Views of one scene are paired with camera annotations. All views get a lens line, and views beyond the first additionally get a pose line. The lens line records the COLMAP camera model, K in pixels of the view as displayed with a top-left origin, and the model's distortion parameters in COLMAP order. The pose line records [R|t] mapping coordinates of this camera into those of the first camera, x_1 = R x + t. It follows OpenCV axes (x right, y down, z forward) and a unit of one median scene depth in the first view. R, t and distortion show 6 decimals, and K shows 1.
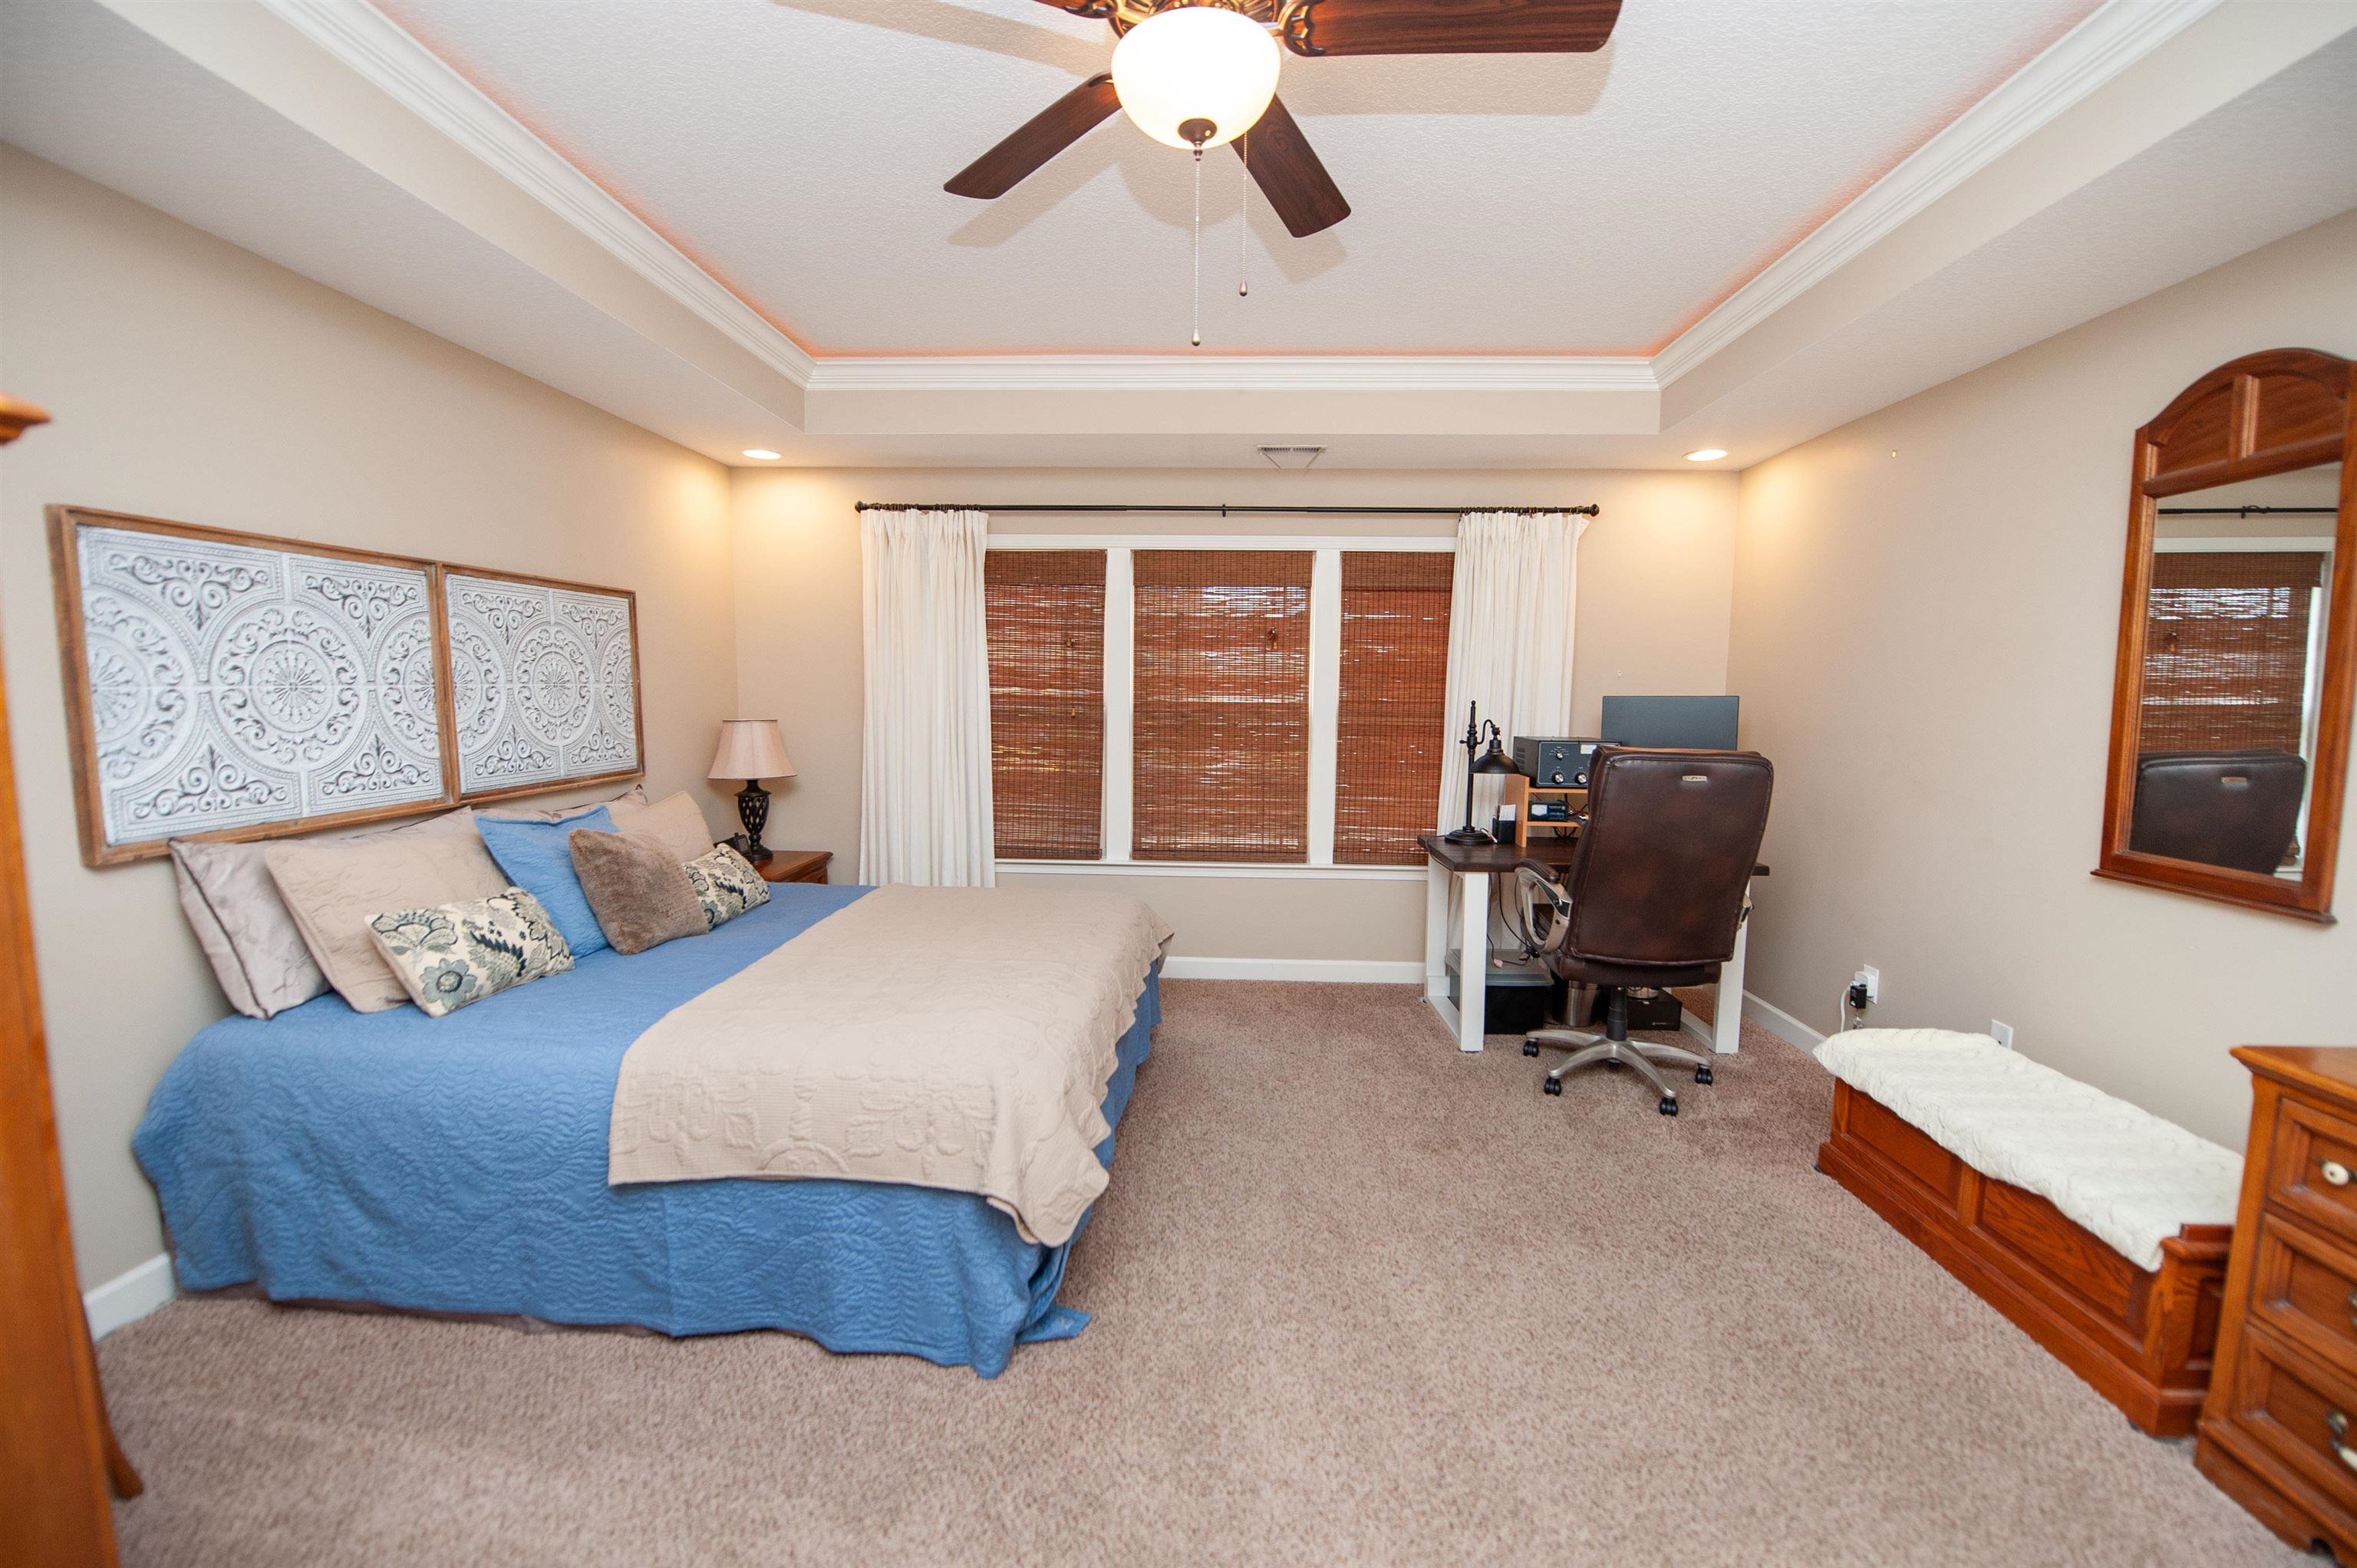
lens RADIAL K [[962.4, 0, 1187.2], [0, 962.4, 792.3], [0, 0, 1]] dist [-0.014750, -0.003498]
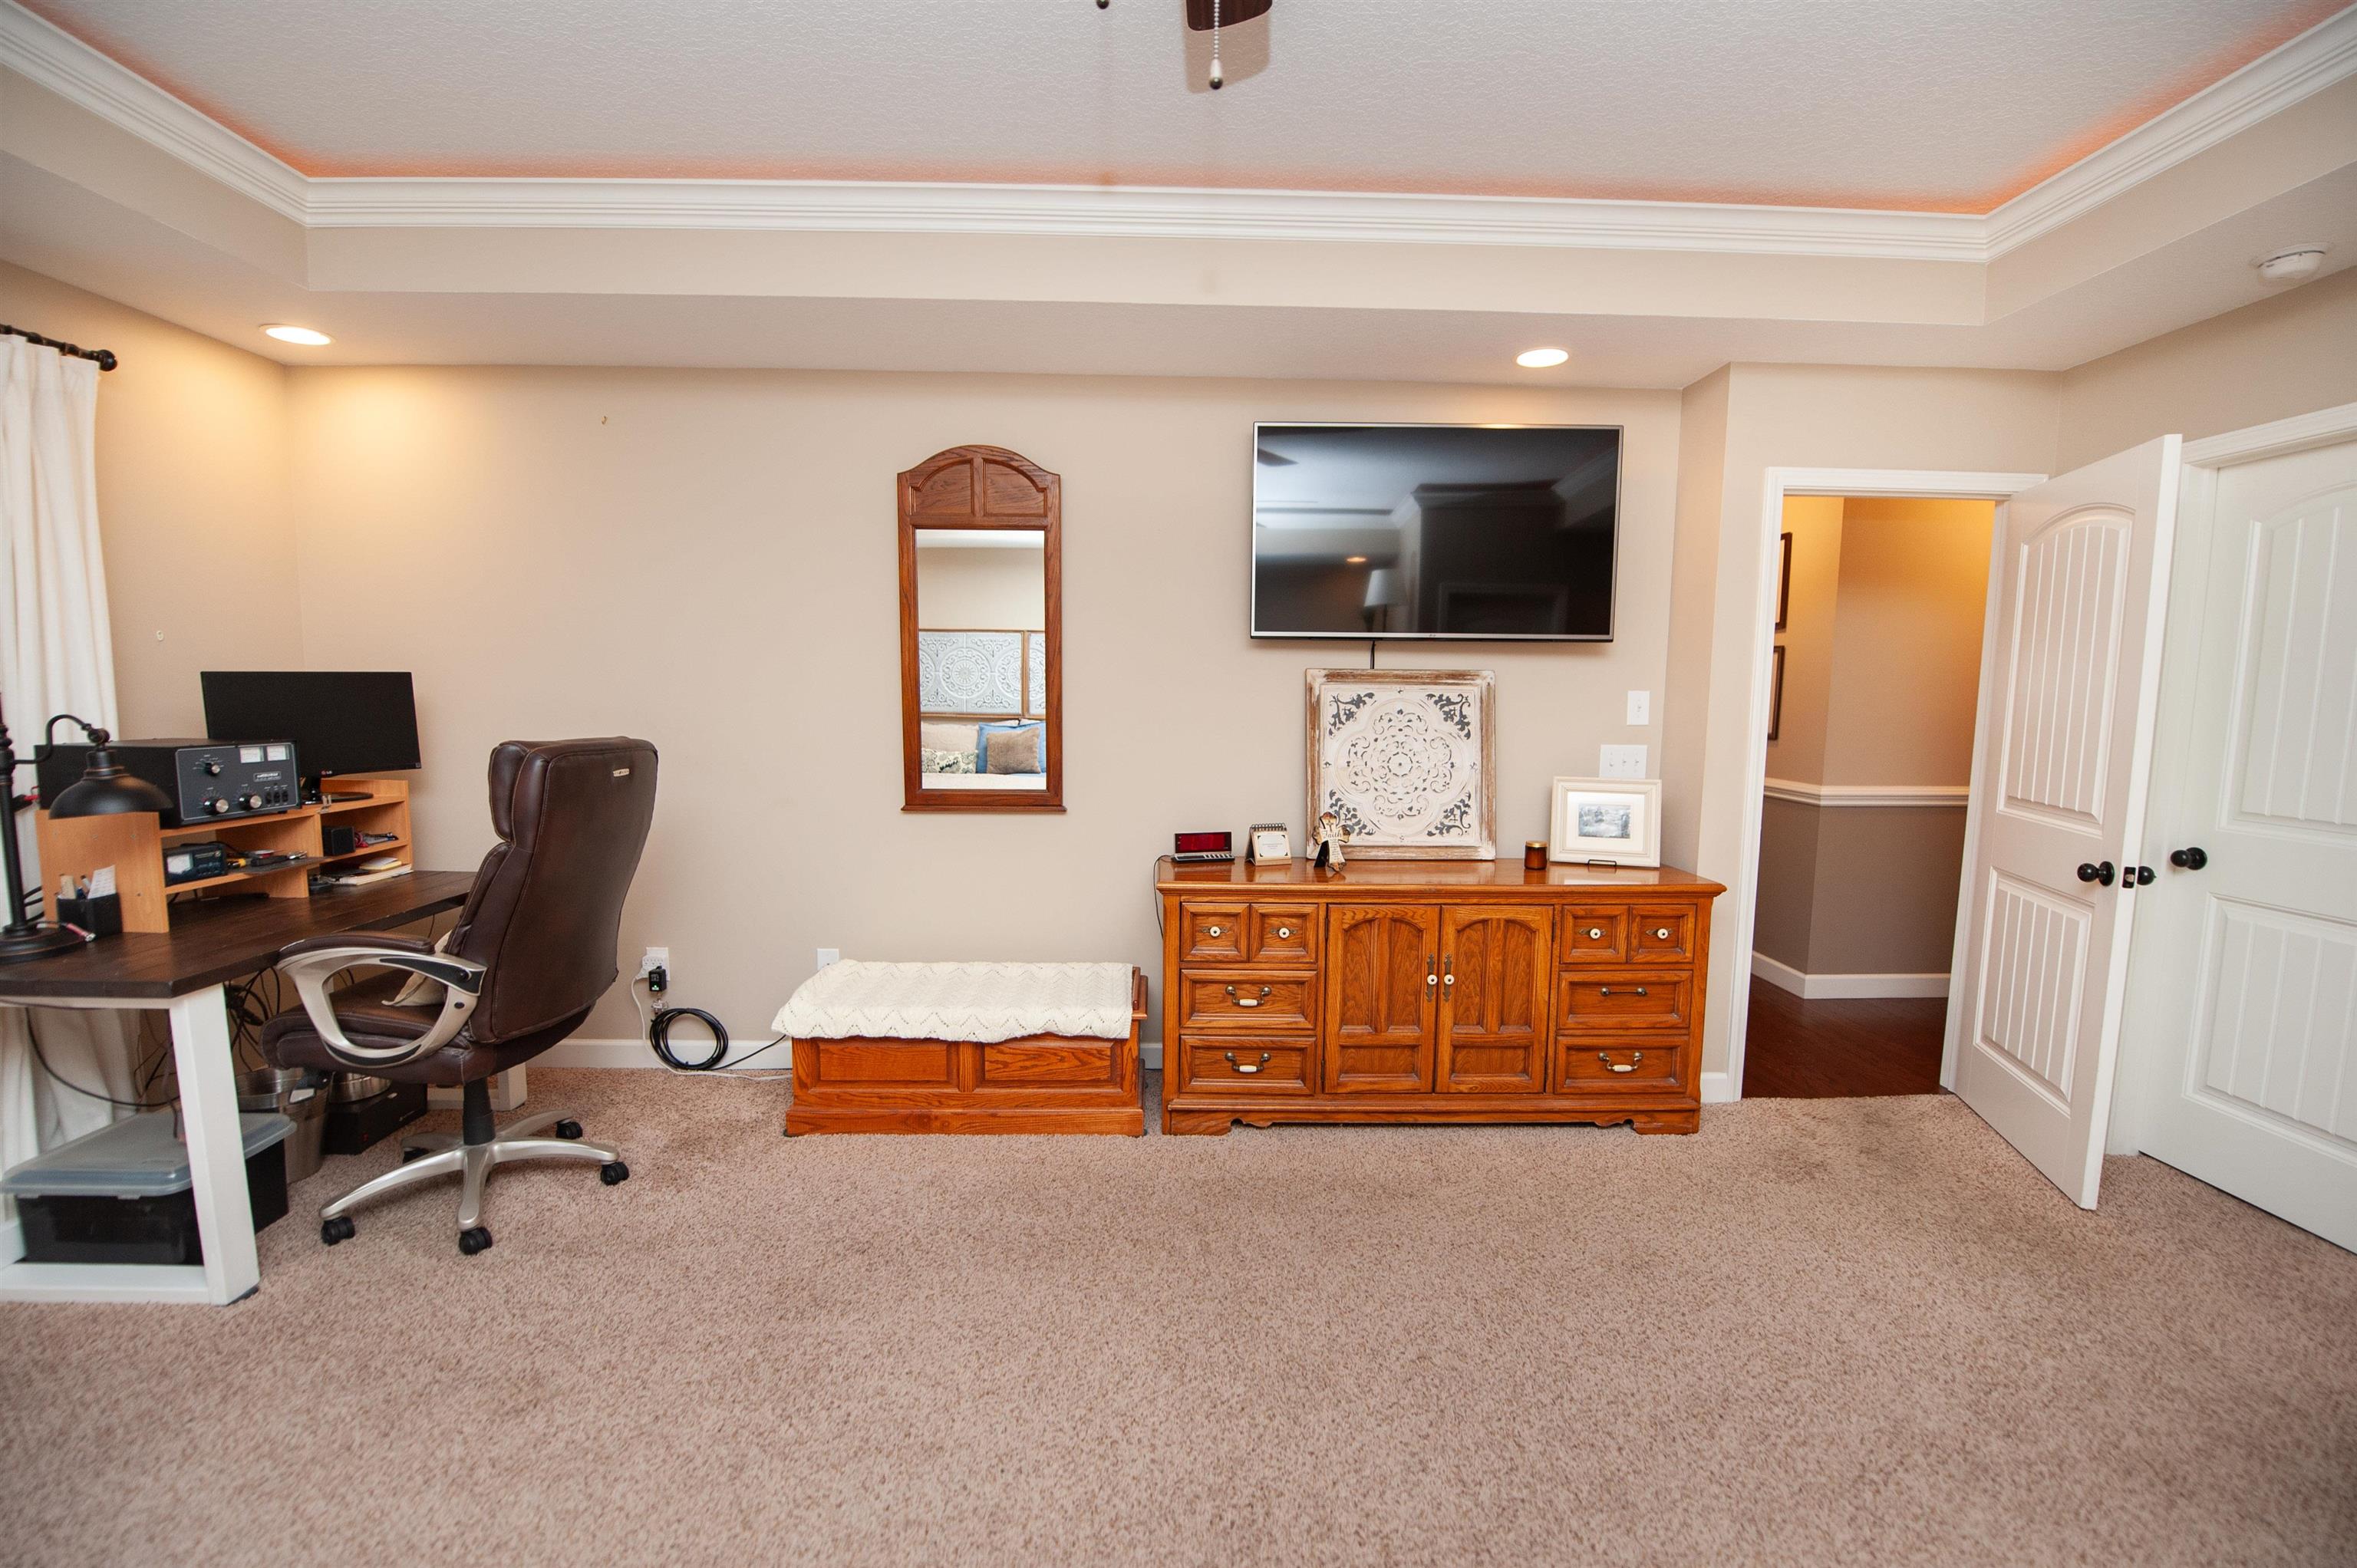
lens RADIAL K [[944.0, 0, 1185.4], [0, 944.0, 789.9], [0, 0, 1]] dist [-0.013960, -0.003849]
pose [[-0.053331, -0.115170, 0.991913, -0.344121], [0.092963, 0.988440, 0.119765, -0.057630], [-0.994240, 0.098598, -0.042008, 0.628836]]
